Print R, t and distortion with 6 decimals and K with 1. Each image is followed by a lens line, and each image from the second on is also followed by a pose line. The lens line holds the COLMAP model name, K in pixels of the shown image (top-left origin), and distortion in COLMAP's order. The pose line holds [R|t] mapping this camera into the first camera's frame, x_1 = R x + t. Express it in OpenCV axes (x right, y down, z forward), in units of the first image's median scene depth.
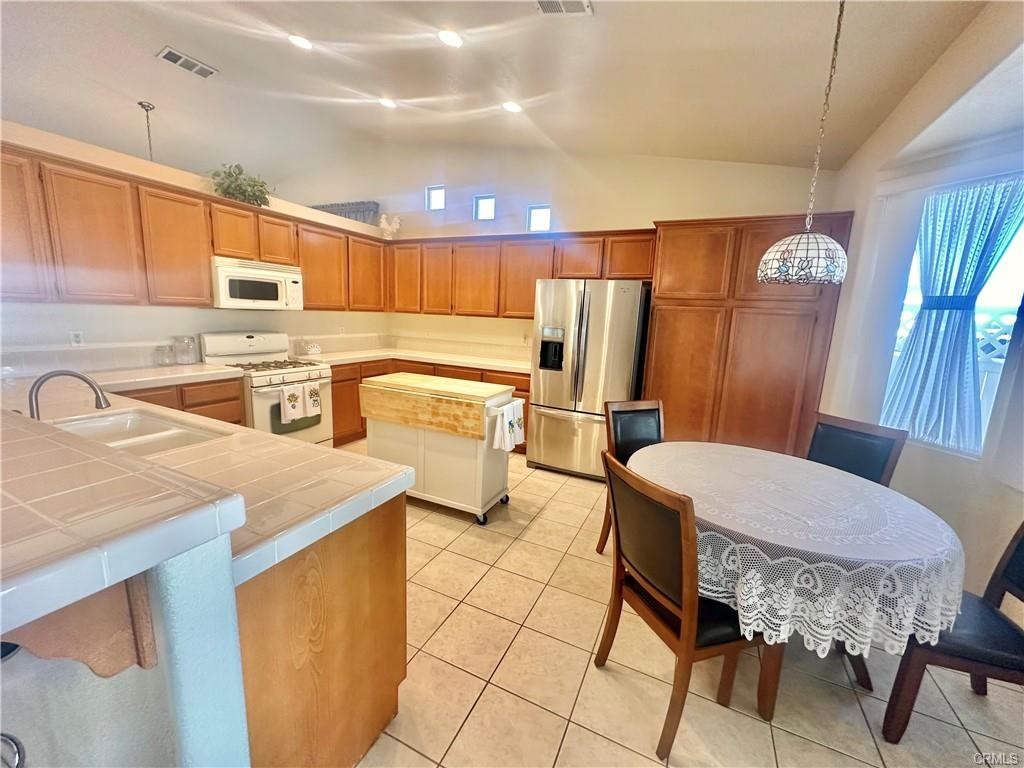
lens RADIAL K [[407.4, 0, 510.9], [0, 407.4, 384.0], [0, 0, 1]] dist [-0.002948, 0.000546]
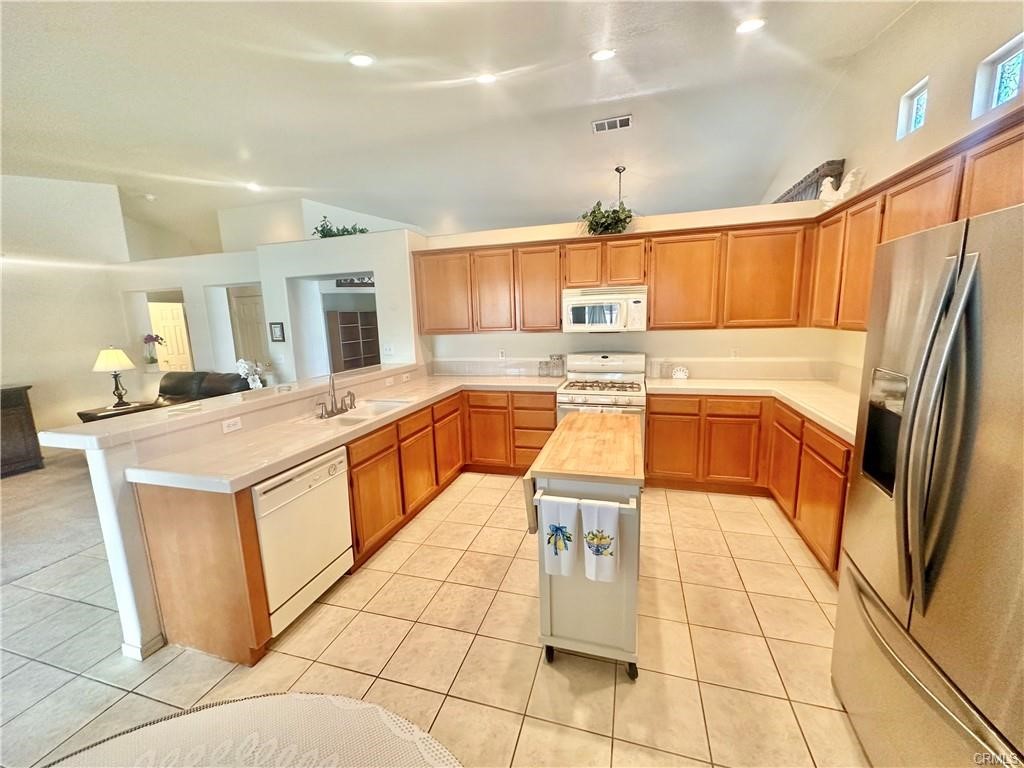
lens RADIAL K [[407.4, 0, 507.2], [0, 407.4, 383.2], [0, 0, 1]] dist [-0.002948, 0.000546]
pose [[0.145190, 0.111288, -0.983125, 0.407184], [-0.134962, 0.986594, 0.091749, -0.116599], [0.980156, 0.119363, 0.158263, 0.612327]]
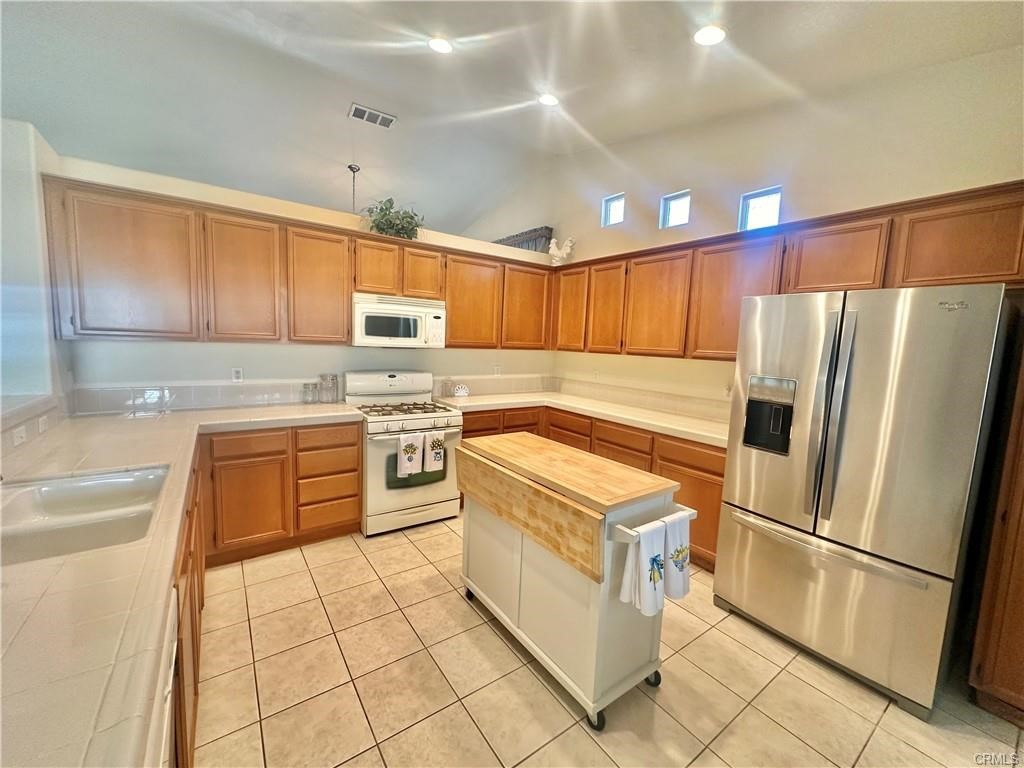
lens RADIAL K [[407.4, 0, 511.1], [0, 407.4, 385.1], [0, 0, 1]] dist [-0.002948, 0.000546]
pose [[0.872854, 0.042886, -0.486093, 0.061760], [-0.085388, 0.994185, -0.065614, -0.059435], [0.480453, 0.098778, 0.871440, 0.326773]]
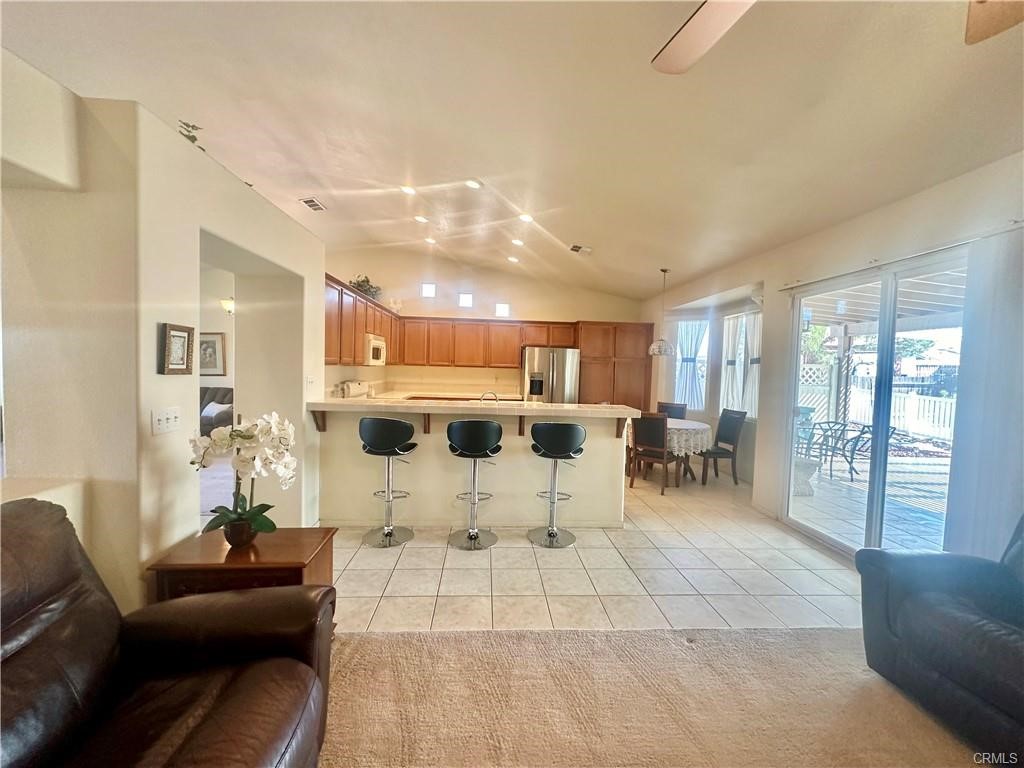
lens RADIAL K [[407.4, 0, 510.7], [0, 407.4, 383.8], [0, 0, 1]] dist [-0.002948, 0.000546]
pose [[0.876995, -0.039464, 0.478877, -0.912648], [0.092825, 0.991763, -0.088265, 0.067816], [-0.471449, 0.121859, 0.873434, -0.581690]]
